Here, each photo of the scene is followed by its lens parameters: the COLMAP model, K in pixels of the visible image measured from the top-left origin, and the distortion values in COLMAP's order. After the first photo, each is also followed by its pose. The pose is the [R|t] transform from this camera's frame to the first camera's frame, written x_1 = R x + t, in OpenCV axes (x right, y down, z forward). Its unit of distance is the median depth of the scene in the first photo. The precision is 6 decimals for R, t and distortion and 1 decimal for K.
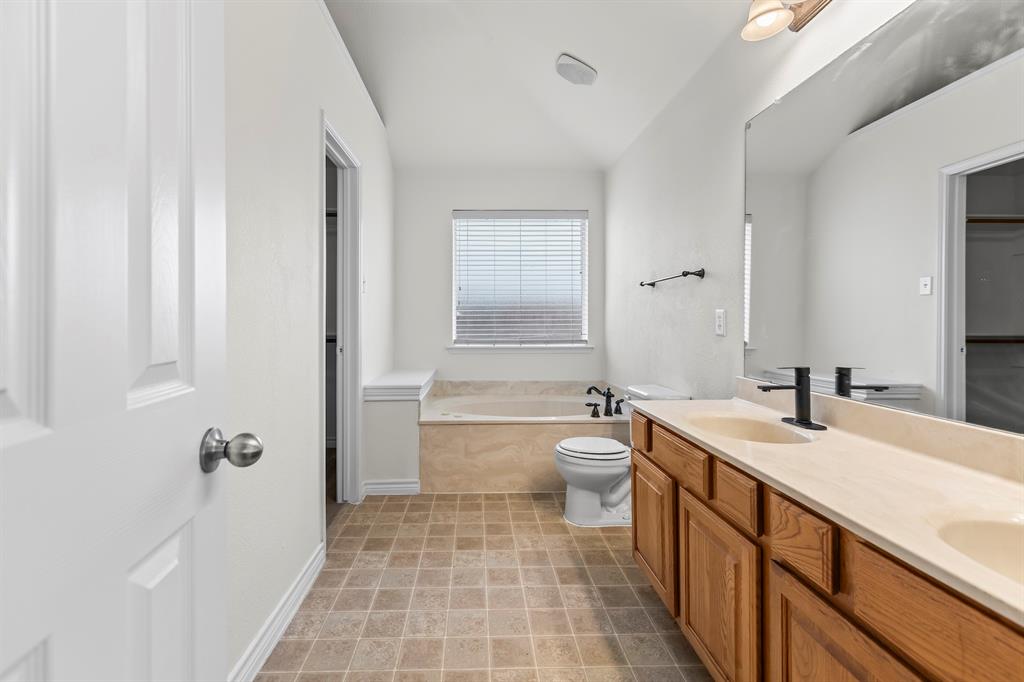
lens RADIAL K [[465.3, 0, 509.1], [0, 465.3, 332.8], [0, 0, 1]] dist [0.002245, -0.000297]
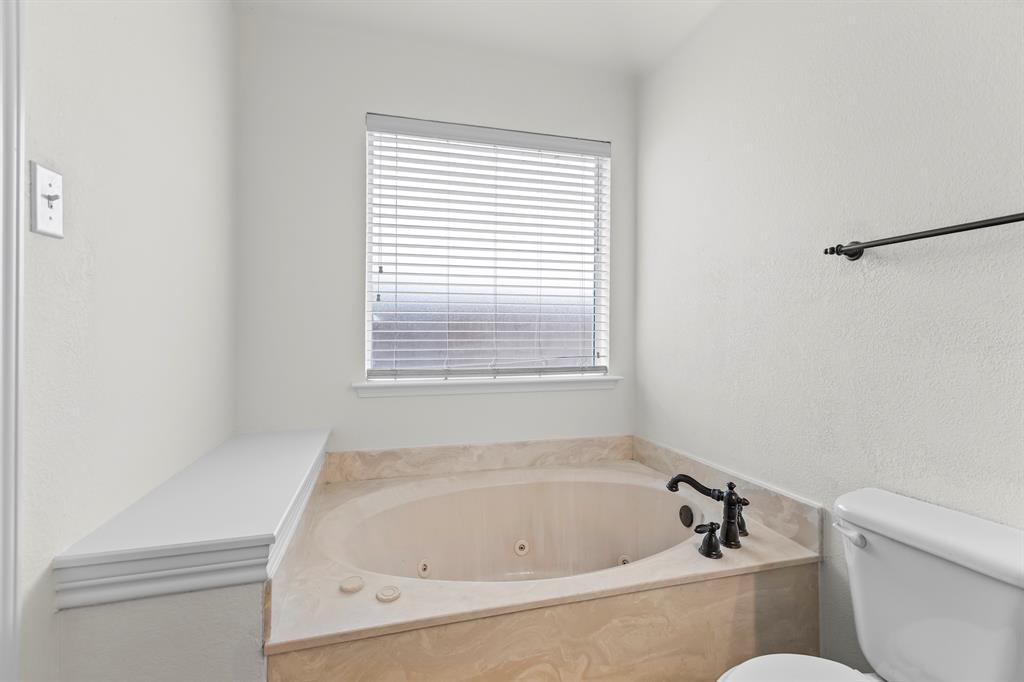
lens RADIAL K [[465.3, 0, 506.2], [0, 465.3, 338.7], [0, 0, 1]] dist [0.002245, -0.000297]
pose [[0.981932, 0.002027, 0.189224, -0.066040], [0.000709, 0.999896, -0.014394, -0.011298], [-0.189233, 0.014268, 0.981828, 0.467862]]
